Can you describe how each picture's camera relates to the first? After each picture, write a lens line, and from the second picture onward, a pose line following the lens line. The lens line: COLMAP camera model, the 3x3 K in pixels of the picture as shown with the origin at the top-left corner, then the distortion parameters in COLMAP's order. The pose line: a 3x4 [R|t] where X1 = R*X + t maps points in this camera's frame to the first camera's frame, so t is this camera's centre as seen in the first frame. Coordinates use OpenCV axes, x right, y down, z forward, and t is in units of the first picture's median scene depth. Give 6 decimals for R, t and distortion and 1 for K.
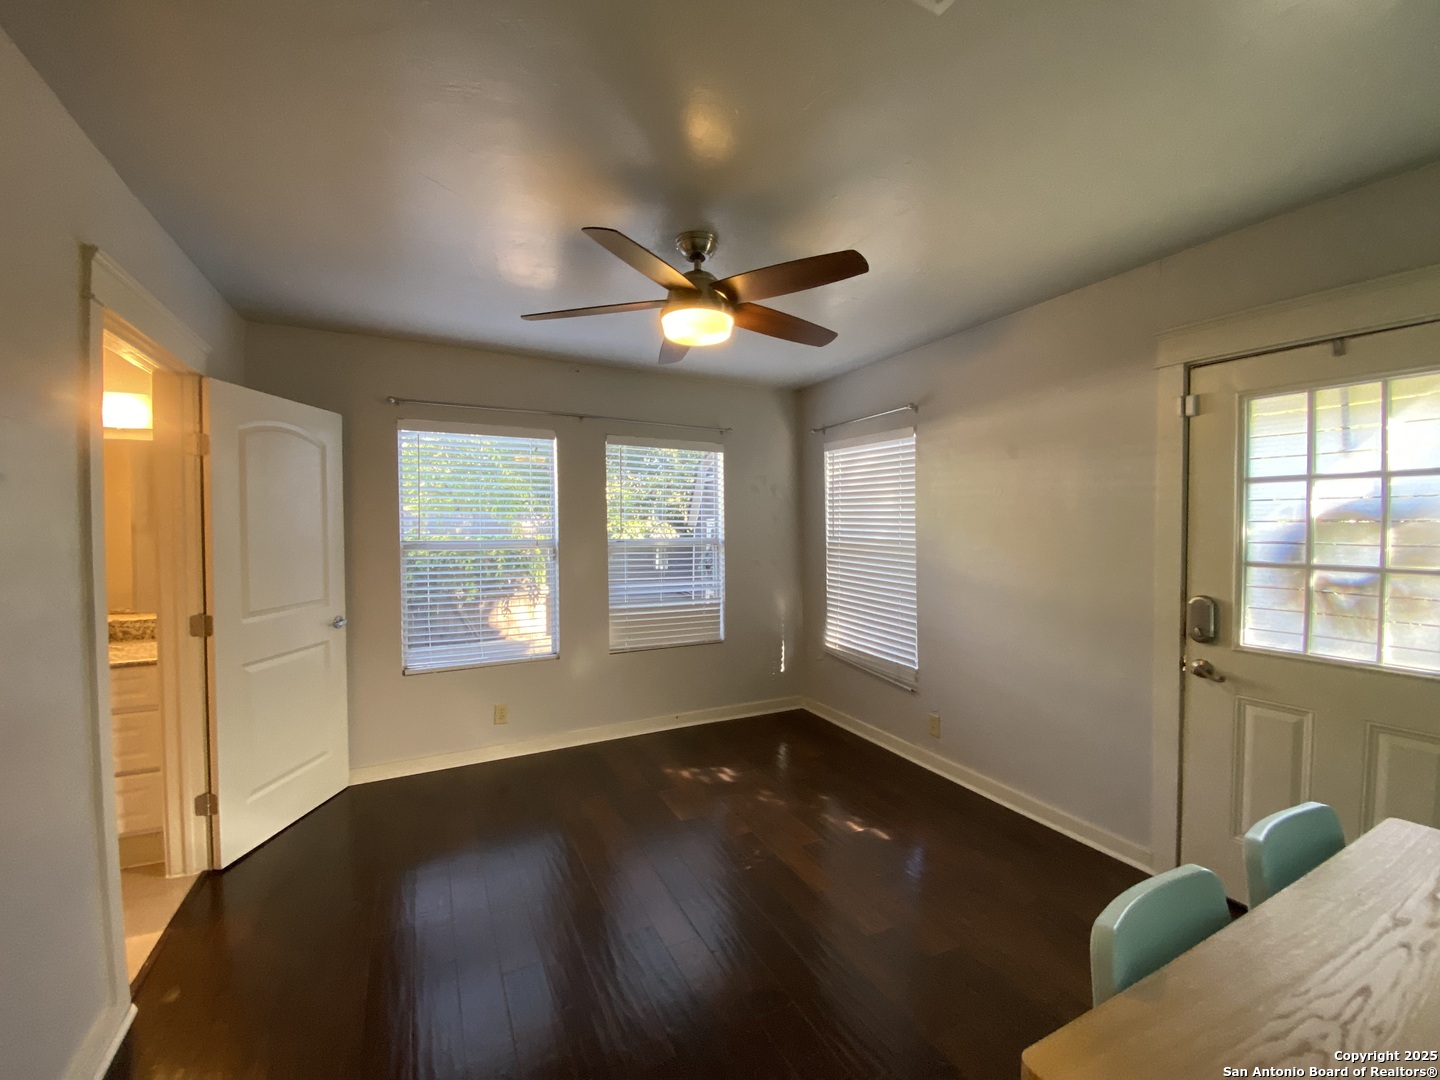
lens RADIAL K [[578.2, 0, 716.0], [0, 578.2, 542.6], [0, 0, 1]] dist [-0.002463, -0.002816]
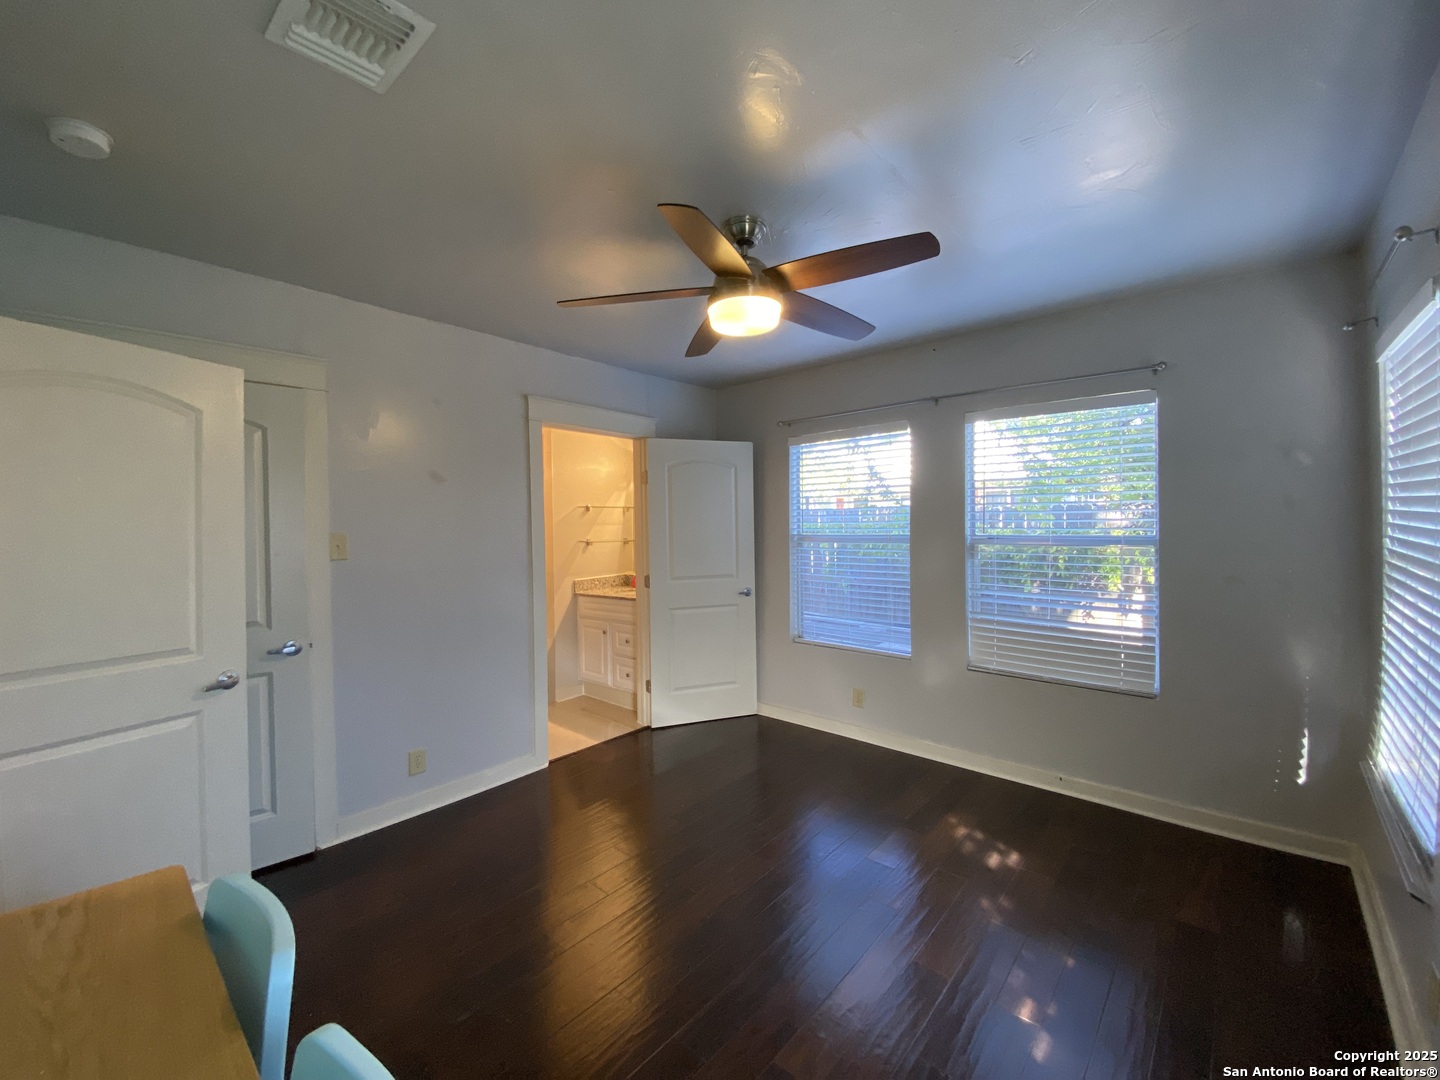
lens RADIAL K [[578.2, 0, 720.9], [0, 578.2, 548.7], [0, 0, 1]] dist [-0.002463, -0.002816]
pose [[0.365932, 0.034361, -0.930007, 0.514169], [-0.014834, 0.999407, 0.031088, -0.007411], [0.930523, 0.002420, 0.366225, 0.373238]]
